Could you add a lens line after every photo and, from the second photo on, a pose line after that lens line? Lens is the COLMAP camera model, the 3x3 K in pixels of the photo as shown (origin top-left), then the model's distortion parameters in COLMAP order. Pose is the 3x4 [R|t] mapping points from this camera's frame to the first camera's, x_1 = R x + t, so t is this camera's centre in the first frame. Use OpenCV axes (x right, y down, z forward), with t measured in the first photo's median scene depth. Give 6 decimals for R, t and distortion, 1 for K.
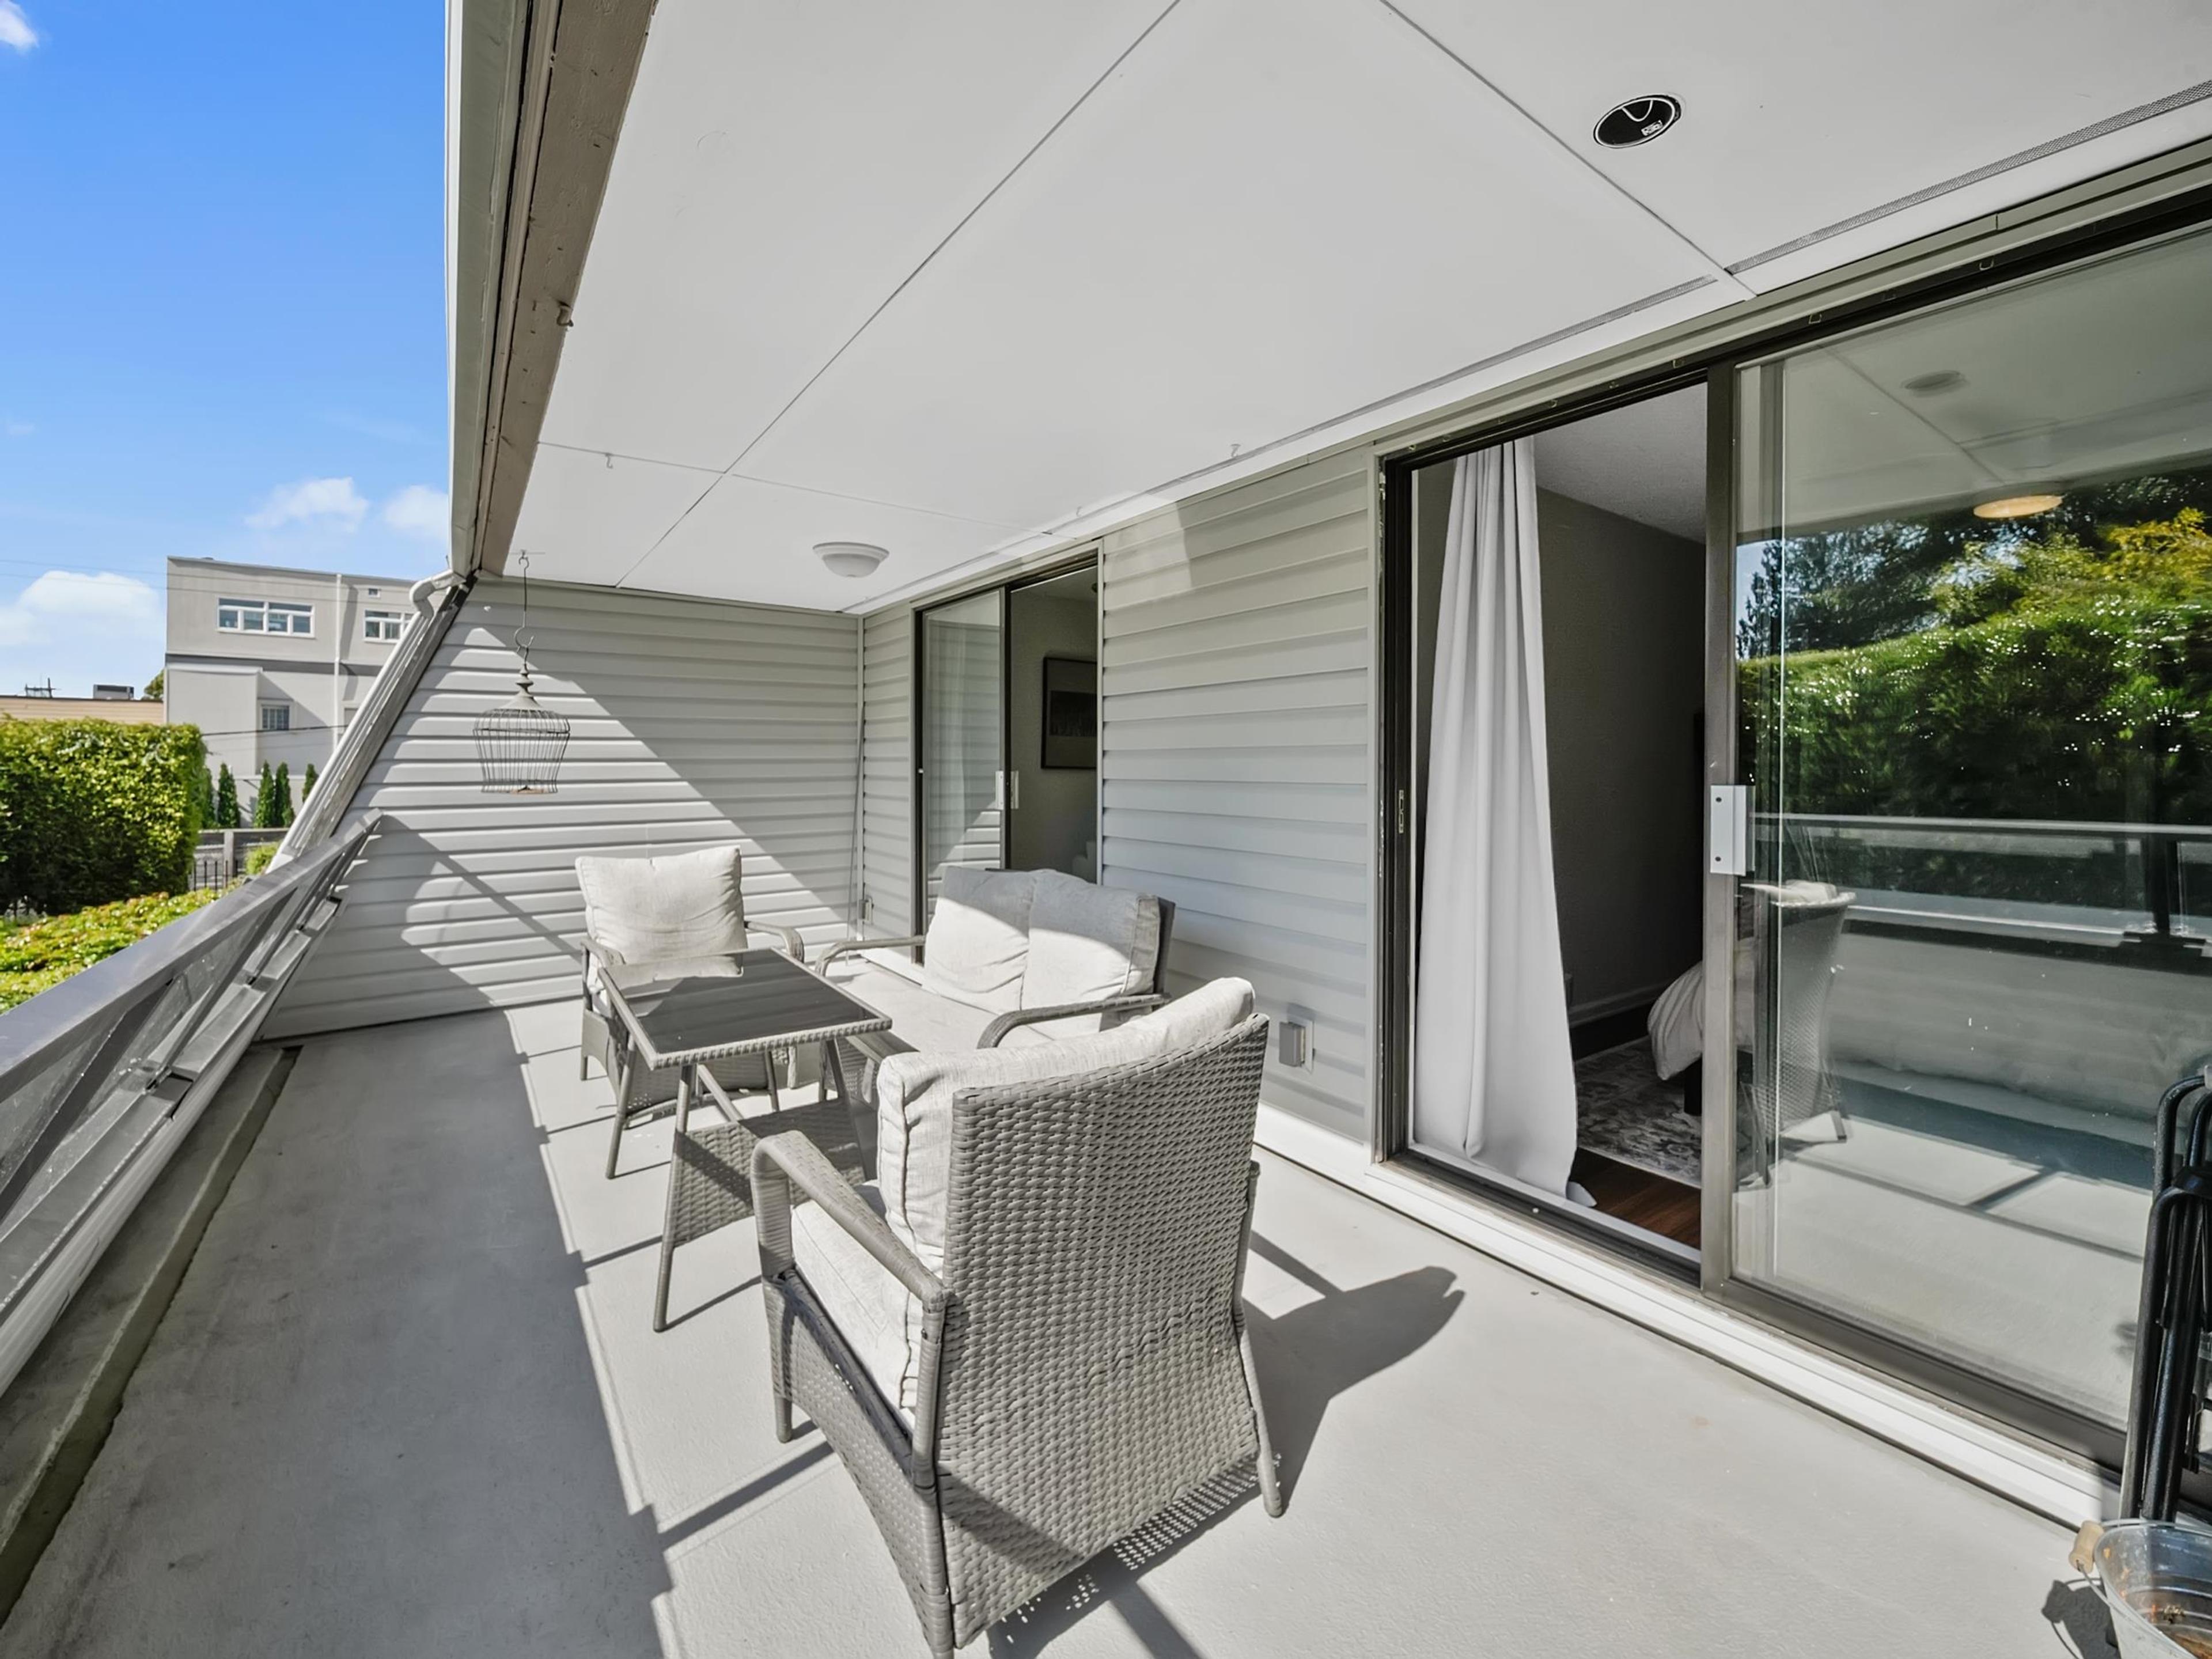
lens RADIAL K [[886.2, 0, 1104.9], [0, 886.2, 762.6], [0, 0, 1]] dist [-0.001410, 0.001665]
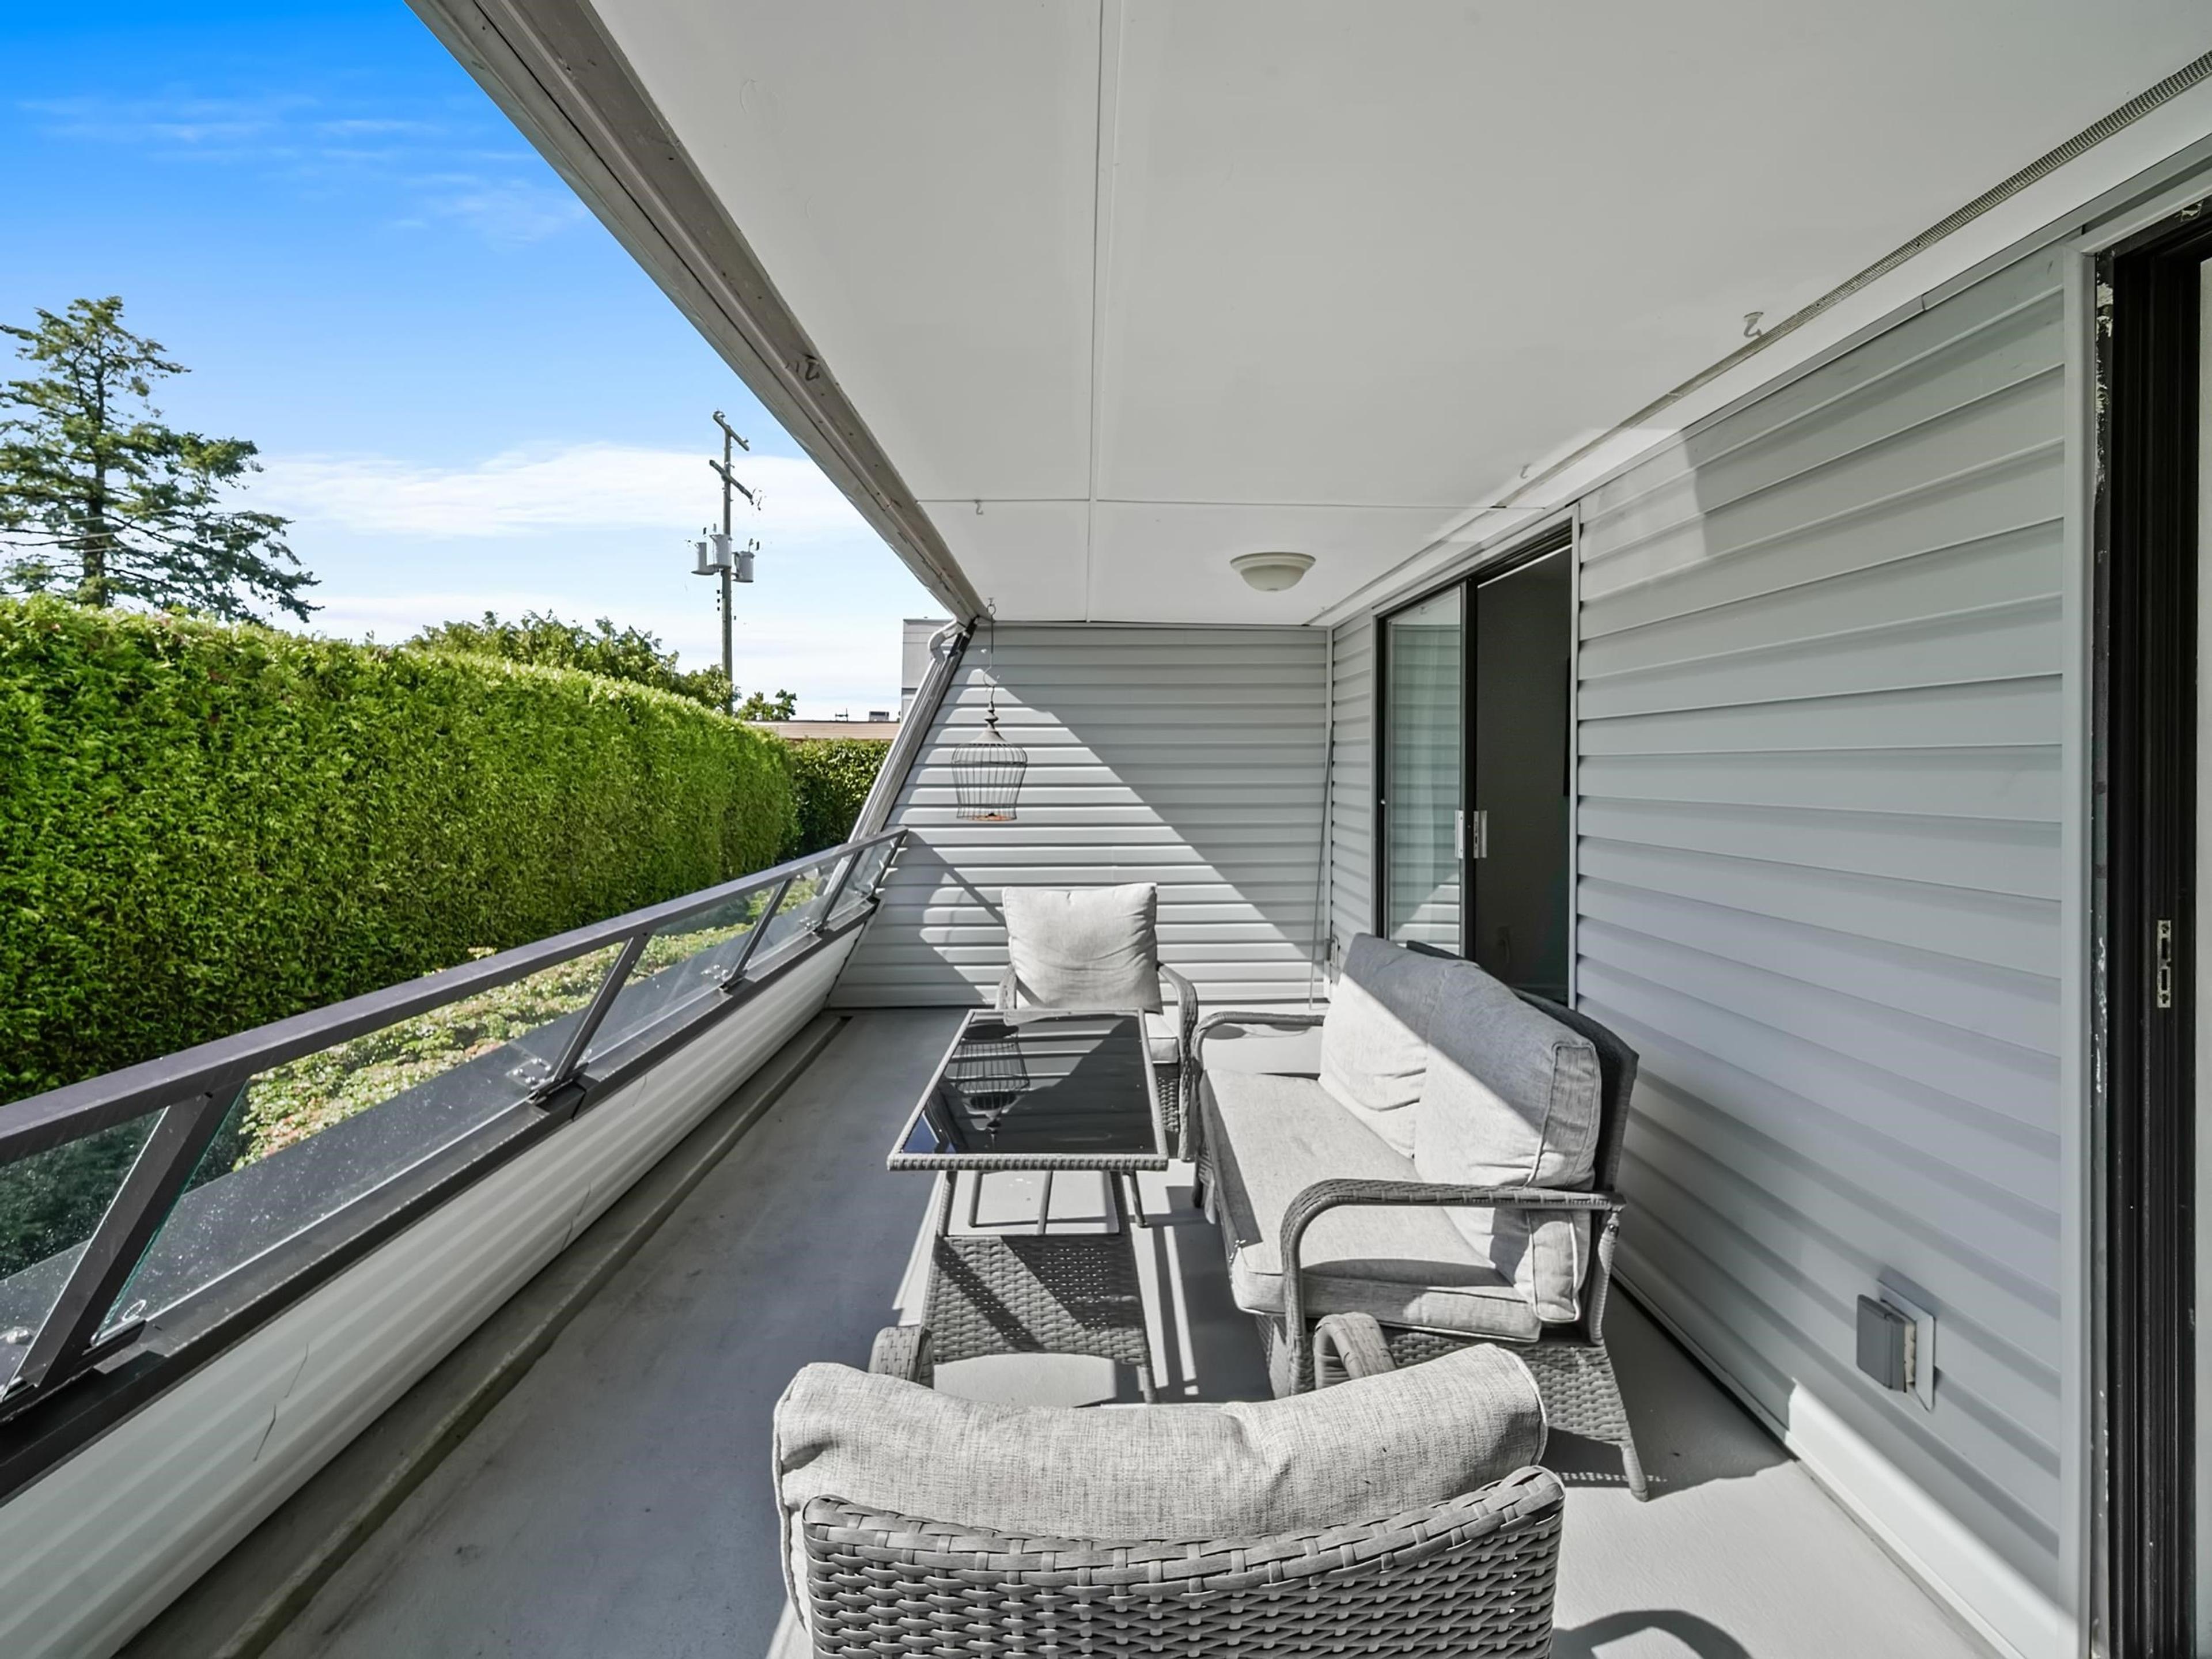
lens RADIAL K [[886.2, 0, 1116.4], [0, 886.2, 758.3], [0, 0, 1]] dist [-0.001410, 0.001665]
pose [[0.818646, 0.004095, -0.574285, 0.103396], [-0.007839, 0.999961, -0.004044, -0.037762], [0.574246, 0.007813, 0.818646, 0.192542]]
